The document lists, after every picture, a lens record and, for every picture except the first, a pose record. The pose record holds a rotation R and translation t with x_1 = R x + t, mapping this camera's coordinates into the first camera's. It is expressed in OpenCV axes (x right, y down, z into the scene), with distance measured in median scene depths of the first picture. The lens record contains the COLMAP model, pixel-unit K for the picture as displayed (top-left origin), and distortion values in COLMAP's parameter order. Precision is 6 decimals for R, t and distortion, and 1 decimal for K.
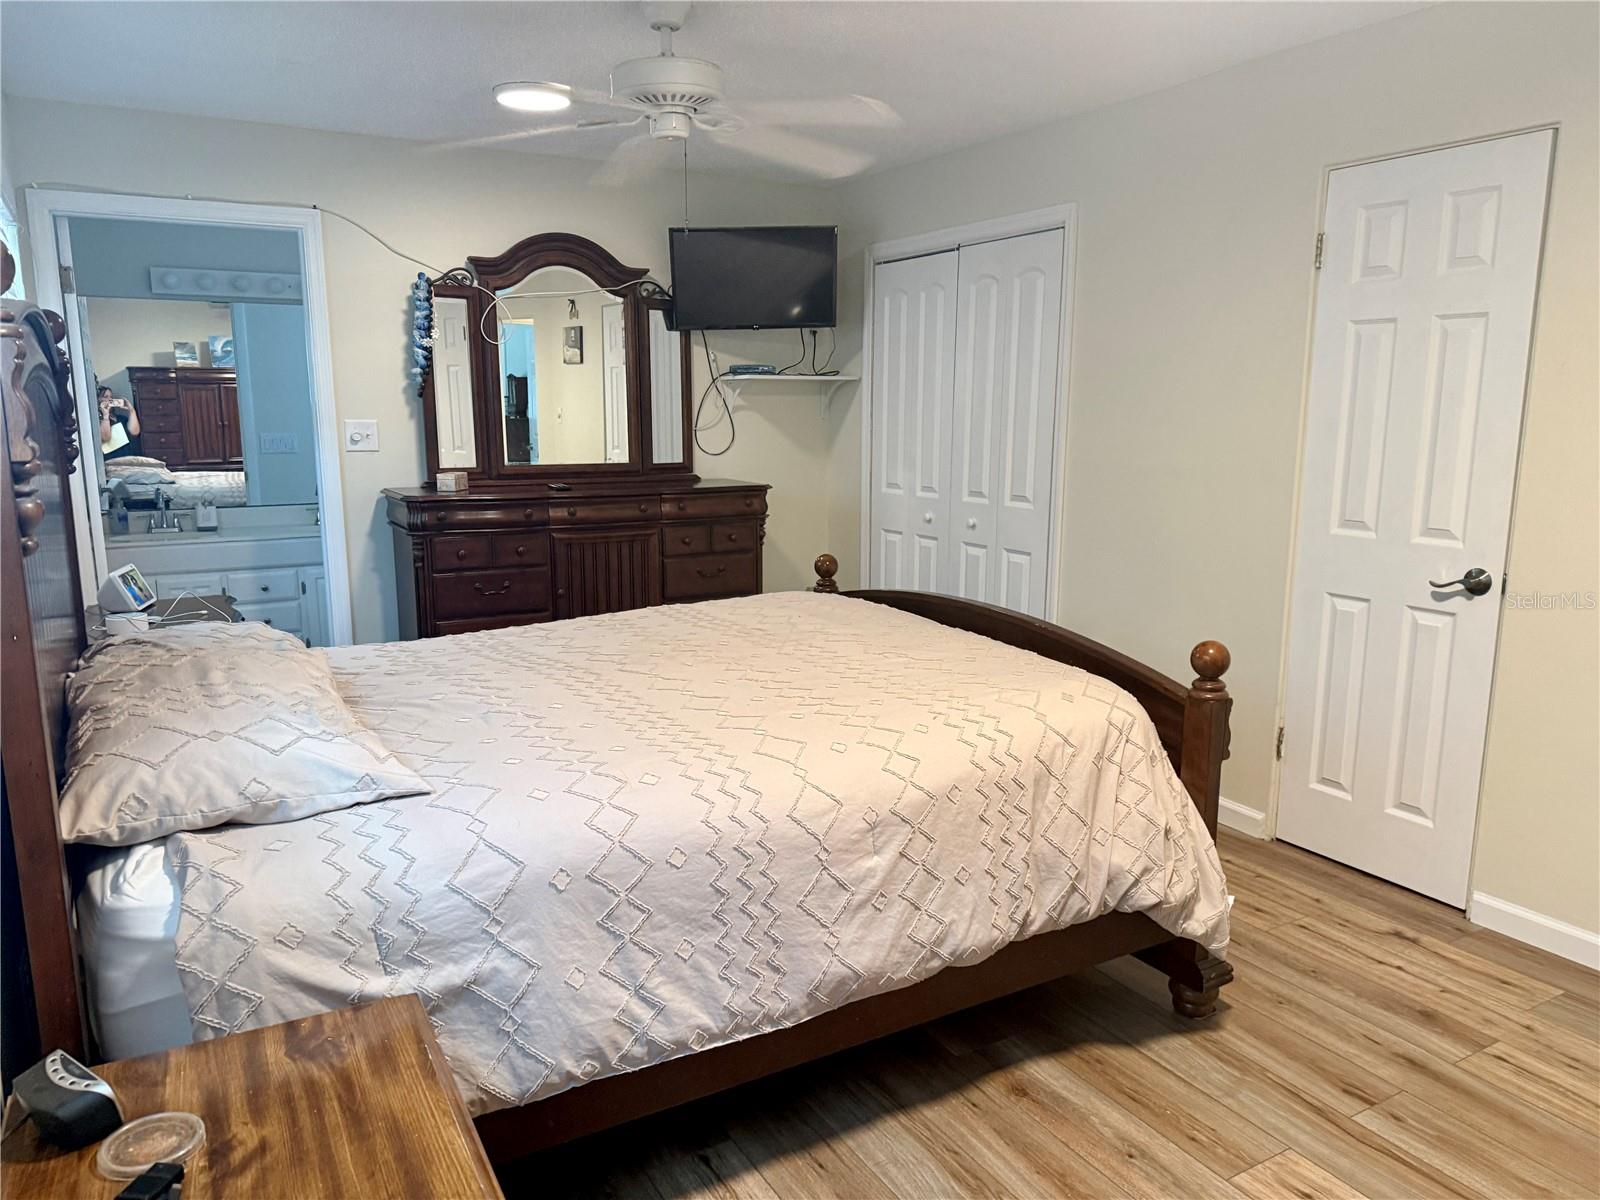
lens RADIAL K [[1125.6, 0, 806.4], [0, 1125.6, 596.5], [0, 0, 1]] dist [0.005165, -0.014268]
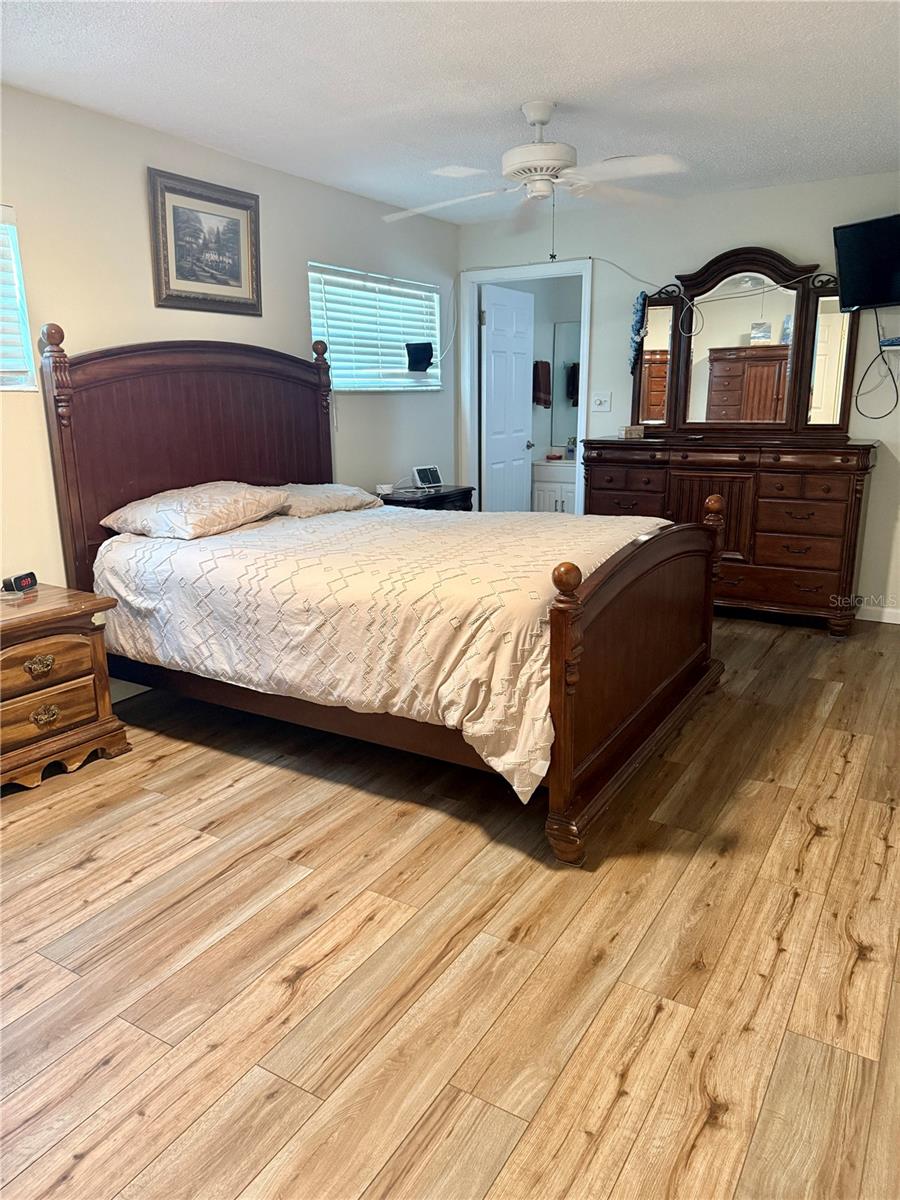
lens RADIAL K [[844.2, 0, 446.0], [0, 844.2, 602.2], [0, 0, 1]] dist [0.005165, -0.014268]
pose [[0.462415, 0.206769, -0.862217, 1.224919], [-0.134484, 0.977534, 0.162298, -0.055185], [0.876405, 0.040905, 0.479834, 0.488649]]
